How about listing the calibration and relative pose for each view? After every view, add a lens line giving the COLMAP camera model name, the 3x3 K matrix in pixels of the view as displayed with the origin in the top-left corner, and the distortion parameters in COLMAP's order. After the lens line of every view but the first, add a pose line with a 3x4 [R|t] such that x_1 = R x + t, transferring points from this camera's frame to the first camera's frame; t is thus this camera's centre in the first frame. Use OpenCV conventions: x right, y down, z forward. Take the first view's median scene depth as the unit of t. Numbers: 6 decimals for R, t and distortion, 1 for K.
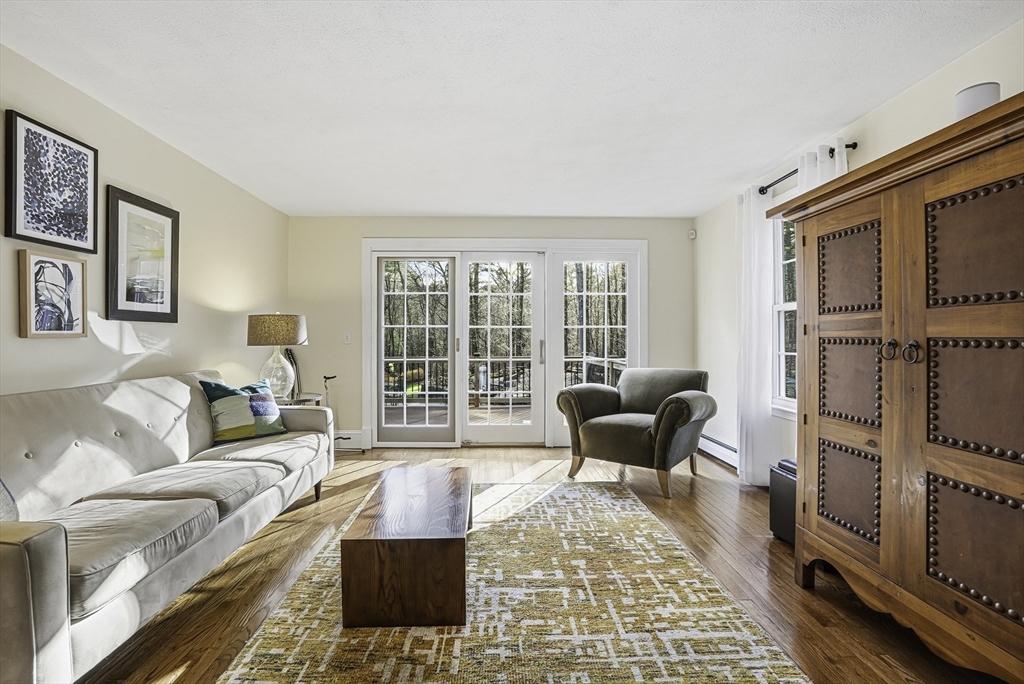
lens RADIAL K [[487.2, 0, 509.1], [0, 487.2, 337.3], [0, 0, 1]] dist [-0.091504, 0.046310]
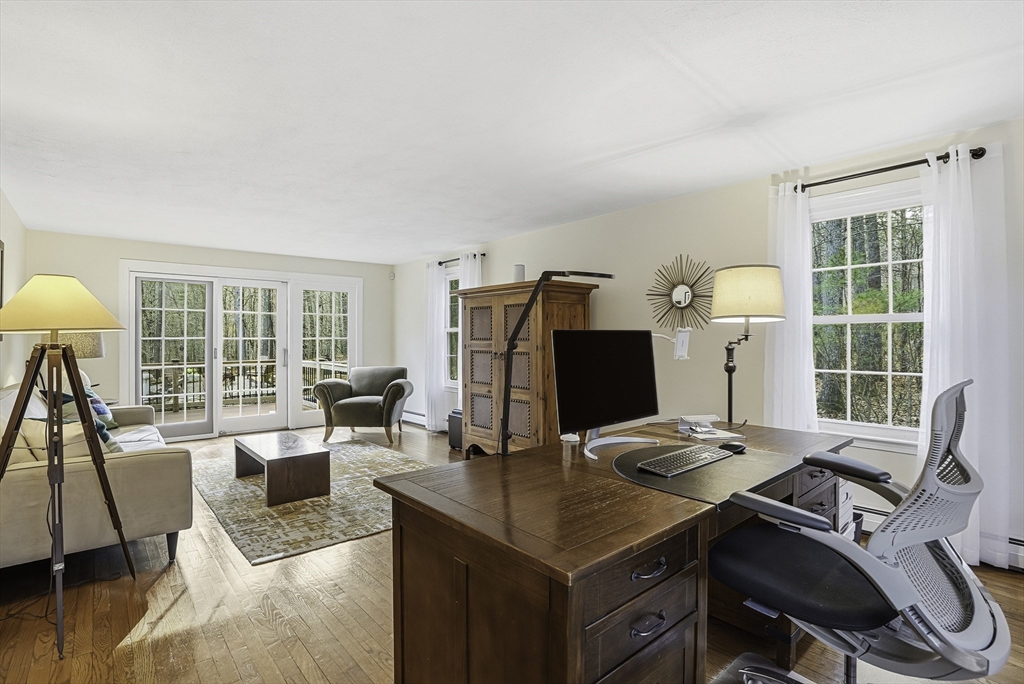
lens RADIAL K [[487.2, 0, 509.1], [0, 487.2, 337.3], [0, 0, 1]] dist [-0.091504, 0.046310]
pose [[0.774595, -0.000582, 0.632457, -0.419380], [0.000620, 1.000000, 0.000161, -0.036853], [-0.632457, 0.000267, 0.774595, -0.575506]]
